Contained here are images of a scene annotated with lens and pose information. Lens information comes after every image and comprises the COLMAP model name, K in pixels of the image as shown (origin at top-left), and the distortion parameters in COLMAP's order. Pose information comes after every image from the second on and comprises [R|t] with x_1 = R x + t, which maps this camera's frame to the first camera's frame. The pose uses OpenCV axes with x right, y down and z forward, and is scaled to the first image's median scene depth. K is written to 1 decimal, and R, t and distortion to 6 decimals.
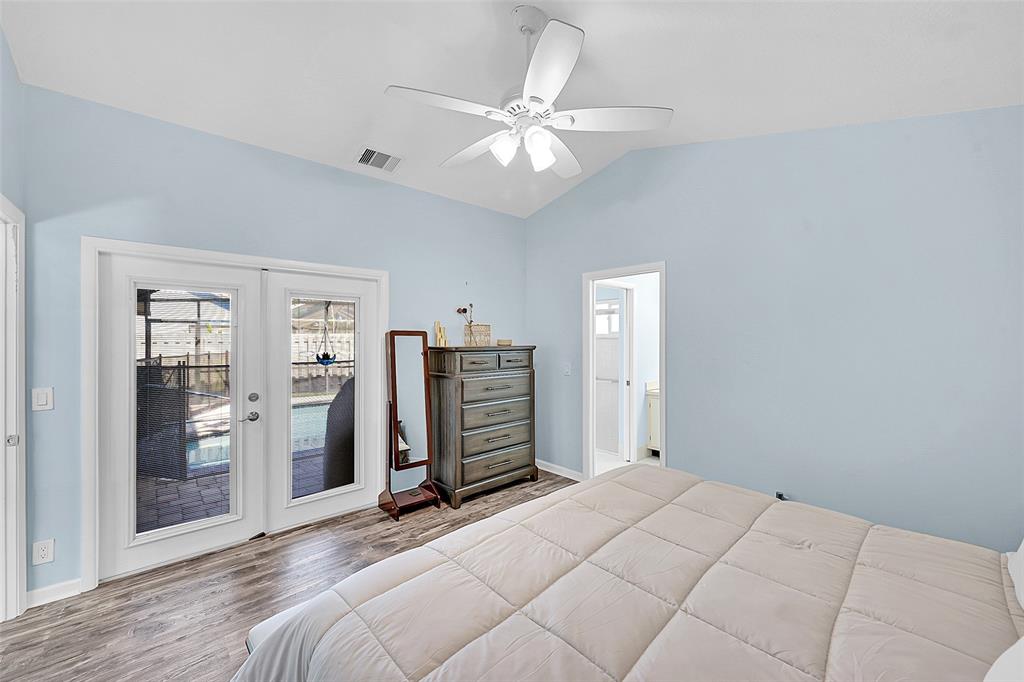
lens RADIAL K [[410.7, 0, 511.3], [0, 410.7, 341.4], [0, 0, 1]] dist [-0.000282, 0.000162]
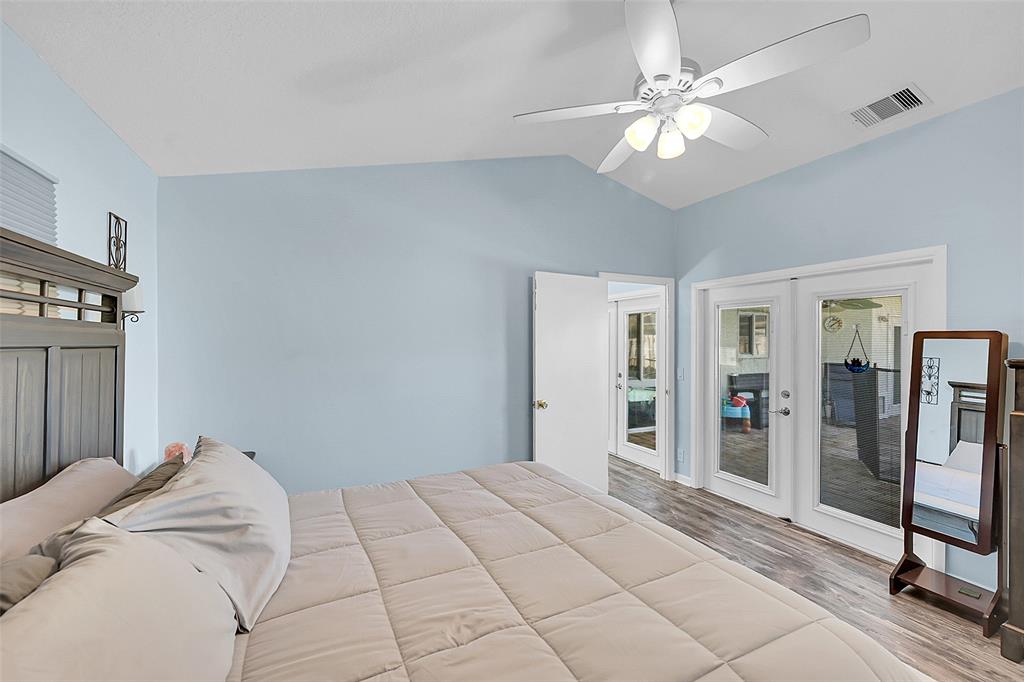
lens RADIAL K [[410.7, 0, 519.6], [0, 410.7, 338.6], [0, 0, 1]] dist [-0.000282, 0.000162]
pose [[-0.276665, 0.000367, -0.960966, 0.665547], [-0.003366, 0.999993, 0.001351, -0.015647], [0.960960, 0.003609, -0.276662, 0.621567]]
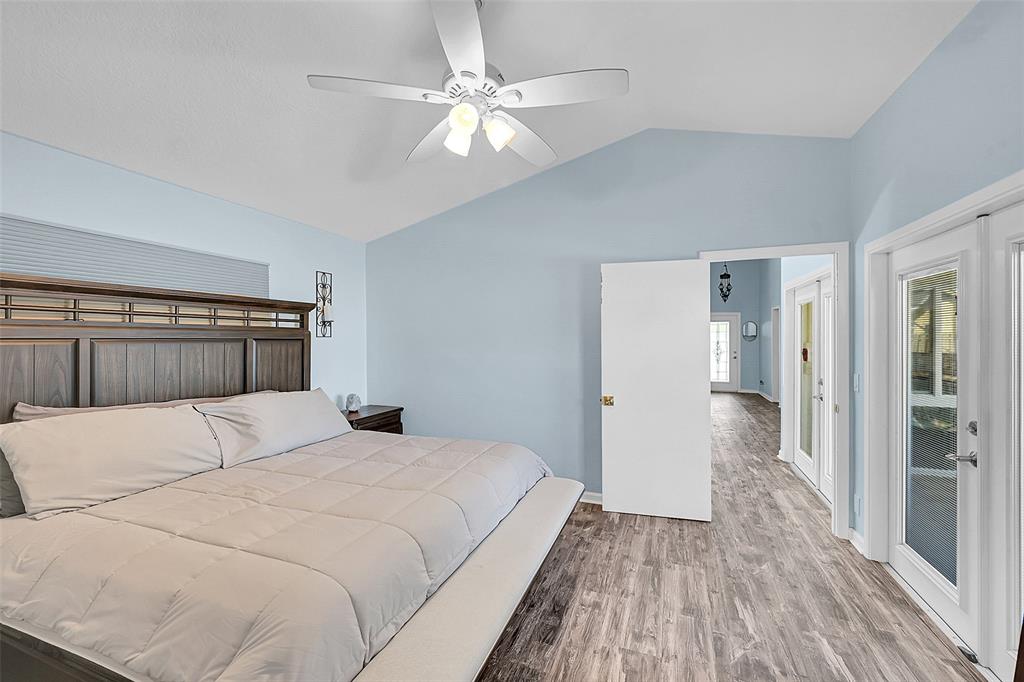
lens RADIAL K [[410.7, 0, 526.4], [0, 410.7, 340.3], [0, 0, 1]] dist [-0.000282, 0.000162]
pose [[-0.880682, 0.013252, -0.473522, 0.258007], [0.007704, 0.999877, 0.013655, -0.010692], [0.473645, 0.008378, -0.880676, 1.243862]]
